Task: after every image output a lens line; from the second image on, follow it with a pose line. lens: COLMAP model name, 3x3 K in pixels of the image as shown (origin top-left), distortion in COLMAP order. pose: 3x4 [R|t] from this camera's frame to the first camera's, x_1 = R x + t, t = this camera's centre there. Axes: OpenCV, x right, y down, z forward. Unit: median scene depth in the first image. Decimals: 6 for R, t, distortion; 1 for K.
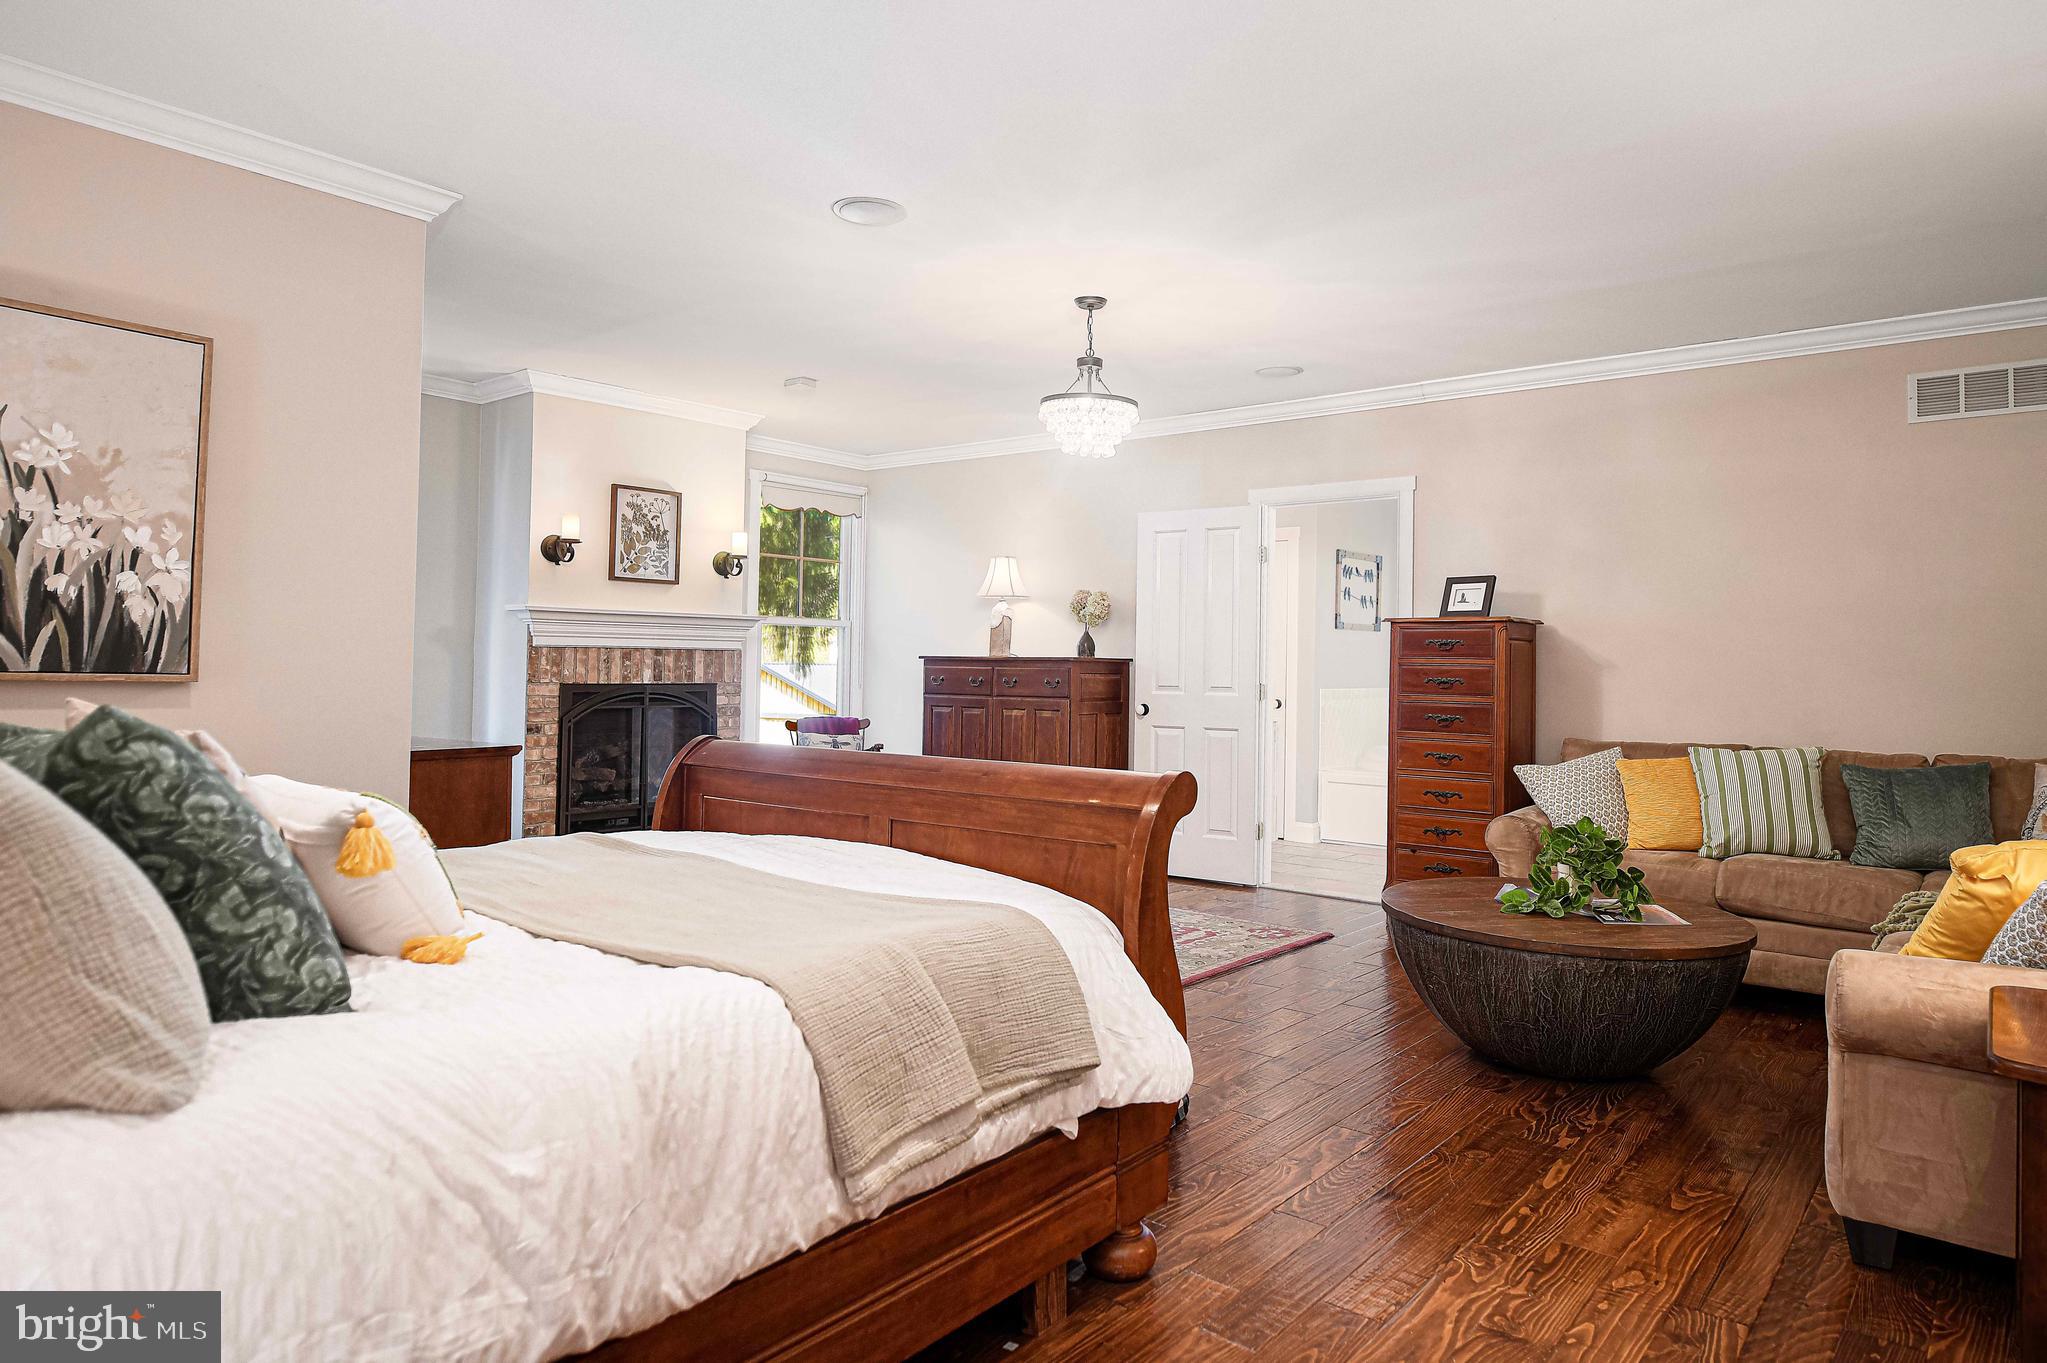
lens RADIAL K [[1209.0, 0, 1035.4], [0, 1209.0, 665.9], [0, 0, 1]] dist [0.004144, -0.000395]
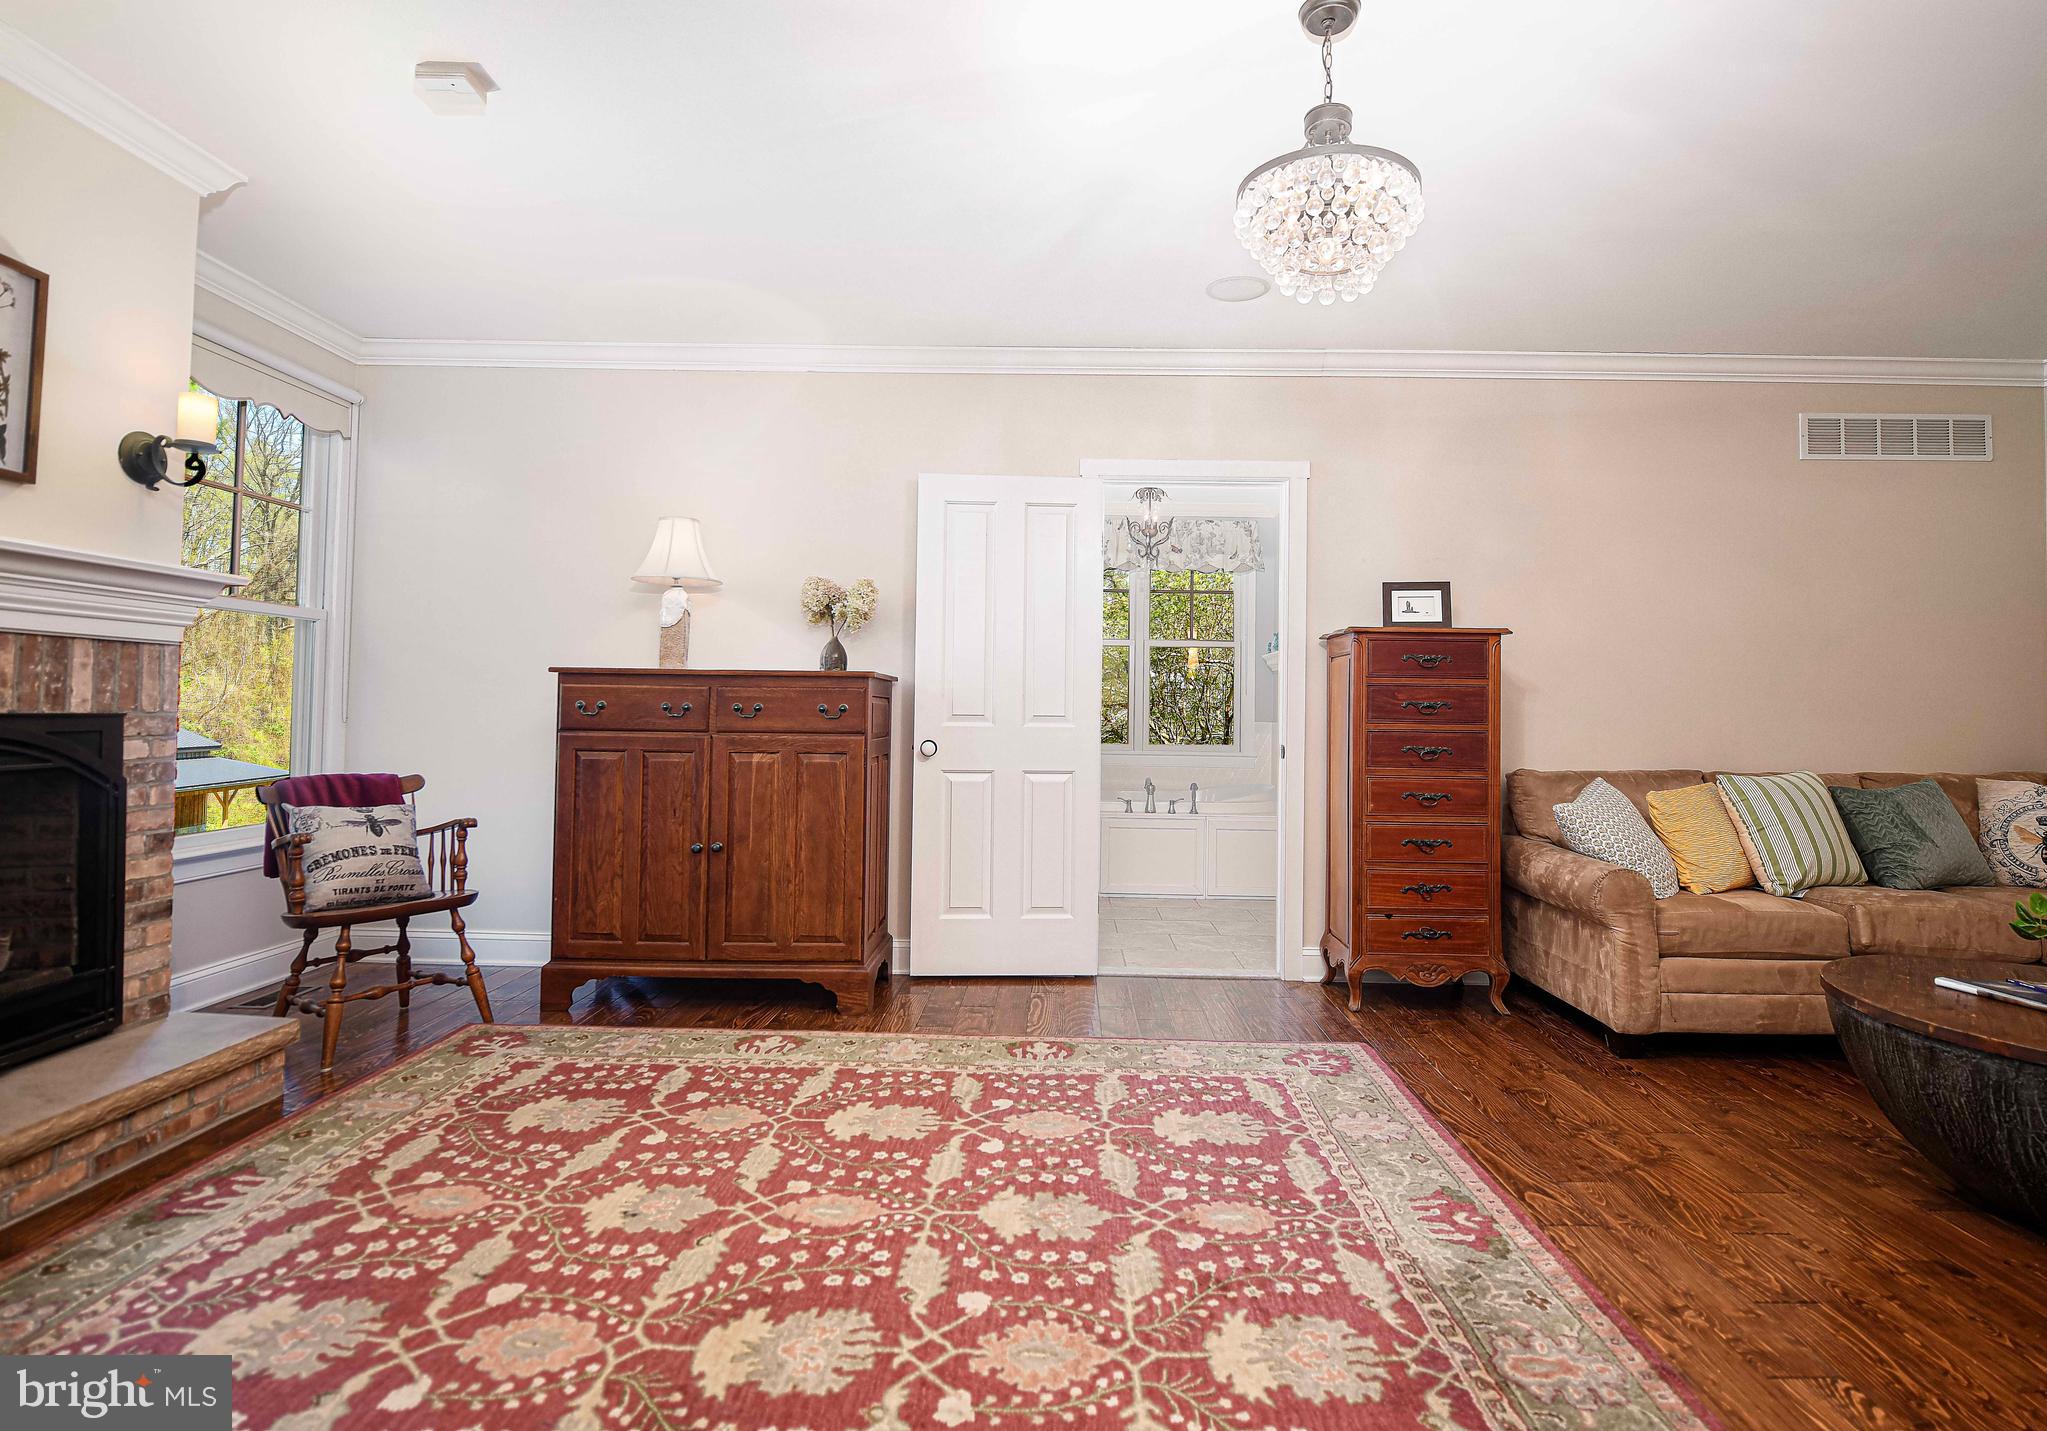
lens RADIAL K [[1016.8, 0, 1038.4], [0, 1016.8, 697.3], [0, 0, 1]] dist [-0.009194, -0.001065]
pose [[0.784701, 0.006990, 0.619835, -0.256971], [-0.003065, 0.999968, -0.007397, 0.011354], [-0.619866, 0.003905, 0.784698, 0.541051]]
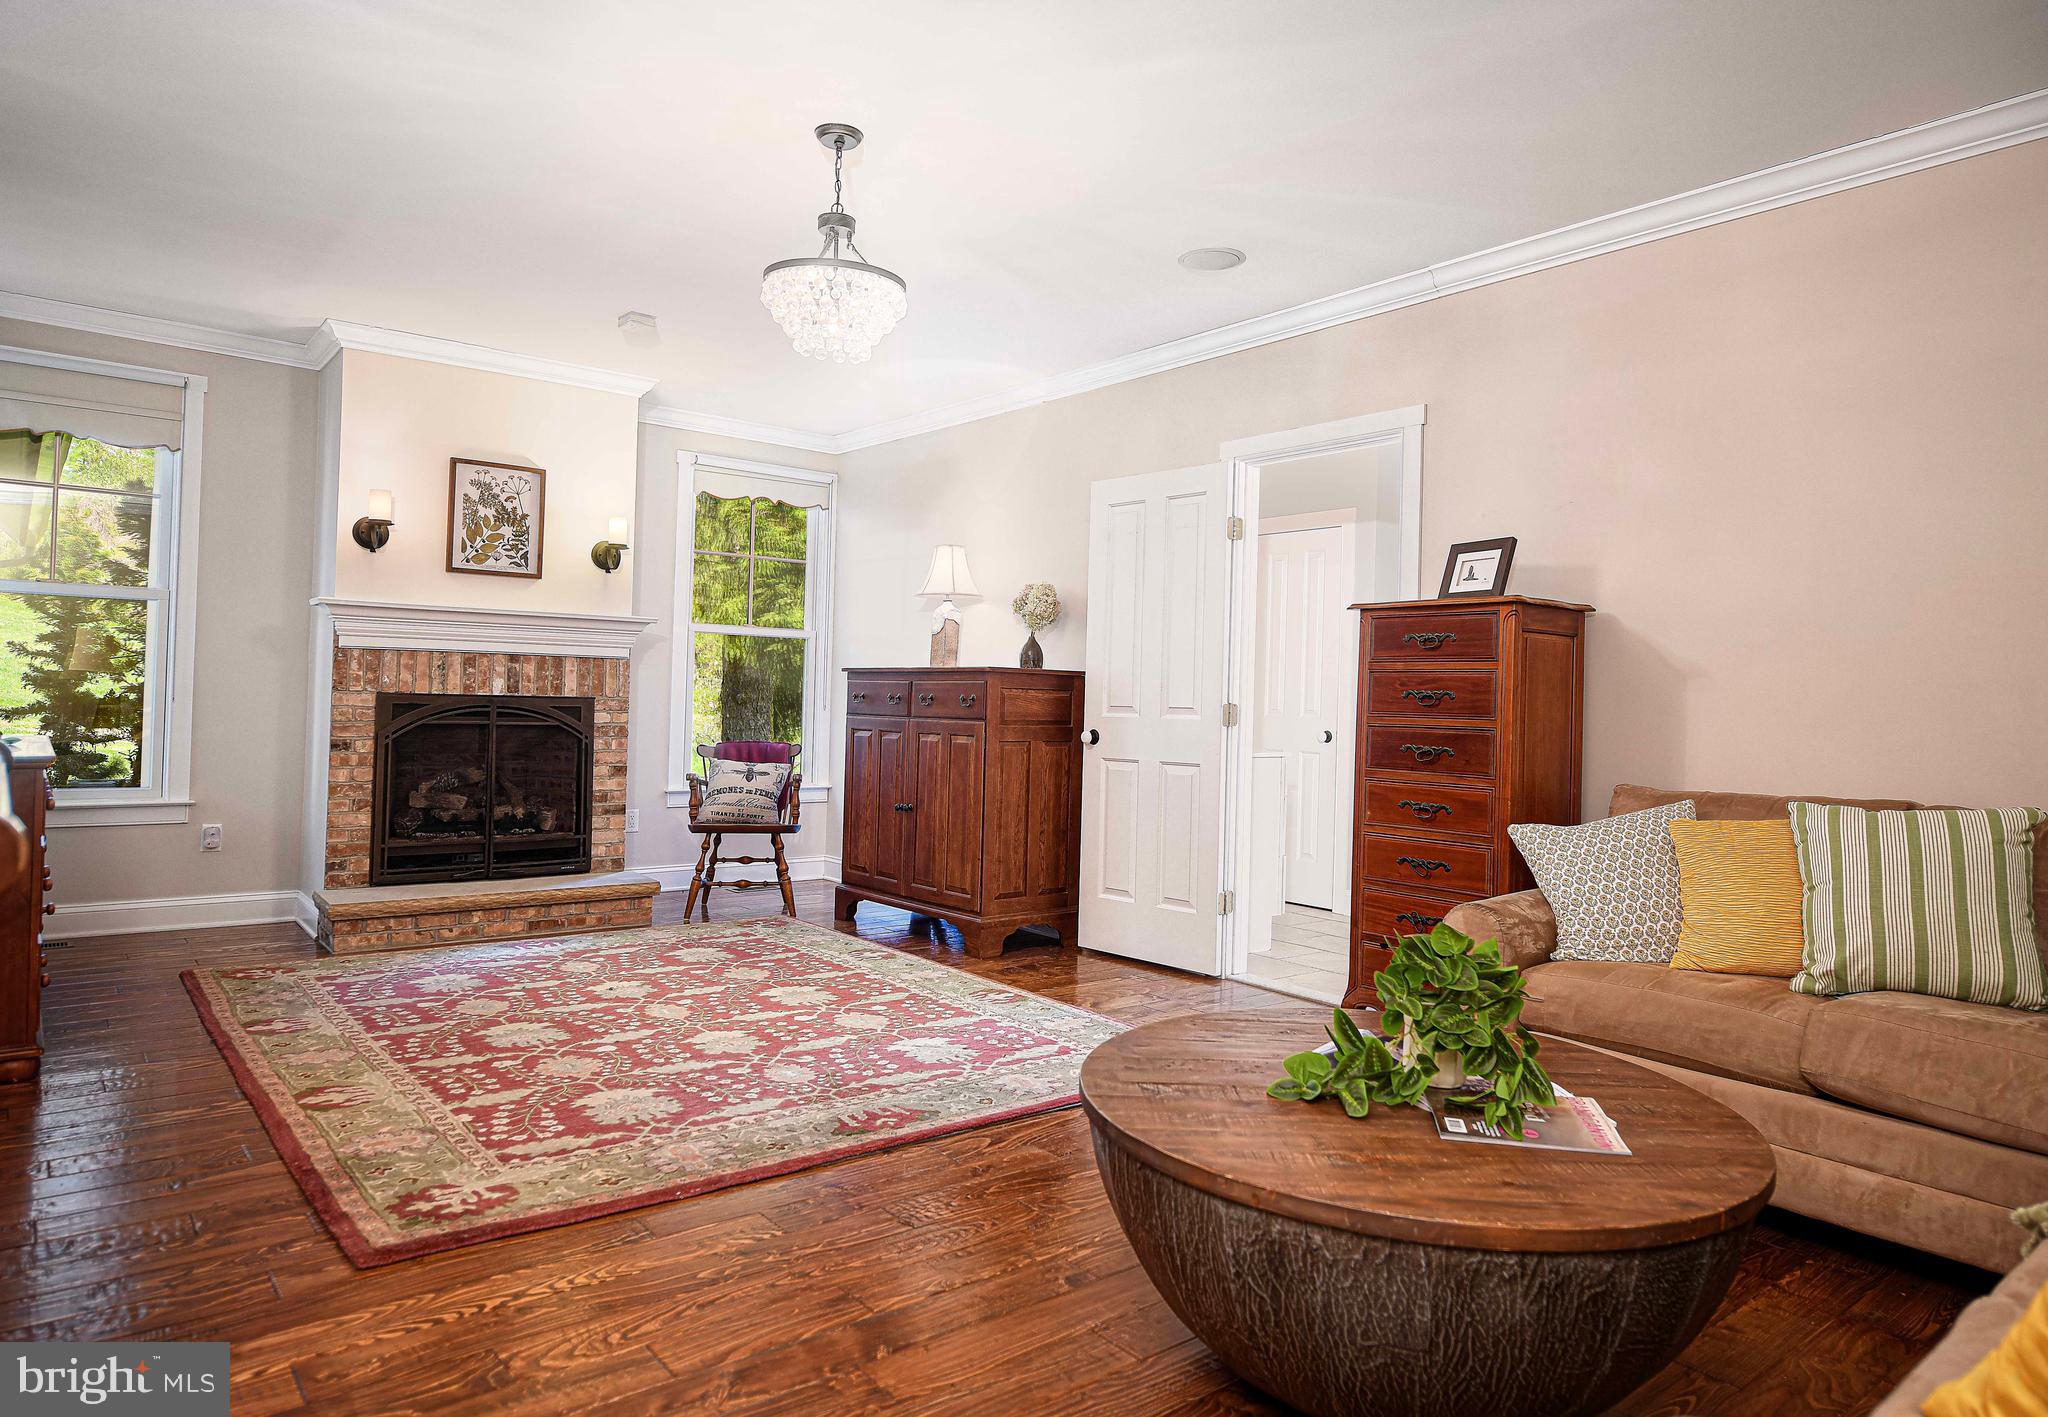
lens RADIAL K [[1229.0, 0, 1006.8], [0, 1229.0, 706.1], [0, 0, 1]] dist [-0.001055, 0.001838]
pose [[0.979023, 0.011897, -0.203400, 0.215235], [-0.011787, 0.999929, 0.001754, 0.017465], [0.203407, 0.000680, 0.979094, 0.249098]]
